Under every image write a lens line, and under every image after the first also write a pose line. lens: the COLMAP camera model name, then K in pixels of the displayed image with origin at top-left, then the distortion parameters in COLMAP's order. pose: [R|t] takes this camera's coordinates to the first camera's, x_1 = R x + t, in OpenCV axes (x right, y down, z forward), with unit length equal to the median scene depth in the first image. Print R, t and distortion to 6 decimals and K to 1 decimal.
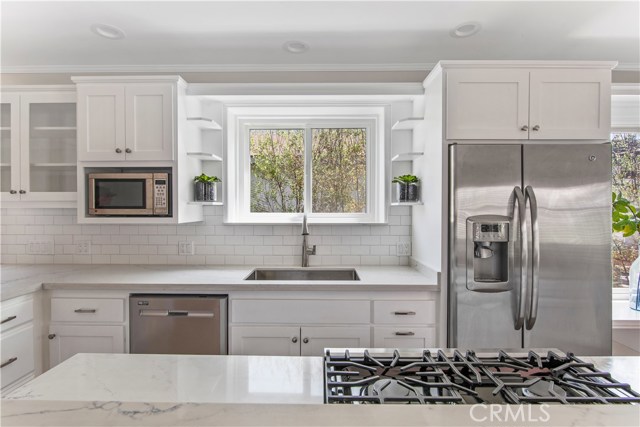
lens RADIAL K [[315.2, 0, 320.2], [0, 315.2, 211.8], [0, 0, 1]] dist [-0.004286, -0.000494]
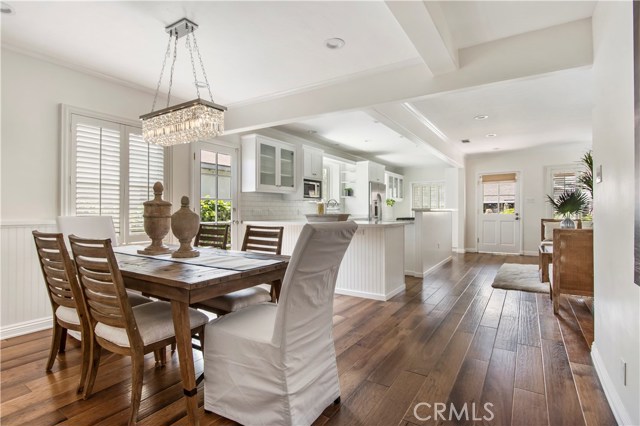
lens RADIAL K [[315.2, 0, 320.2], [0, 315.2, 211.3], [0, 0, 1]] dist [-0.004286, -0.000494]
pose [[0.542223, -0.008812, 0.840189, -2.992904], [0.010355, 0.999939, 0.003804, 0.130744], [-0.840171, 0.006637, 0.542281, -0.622253]]
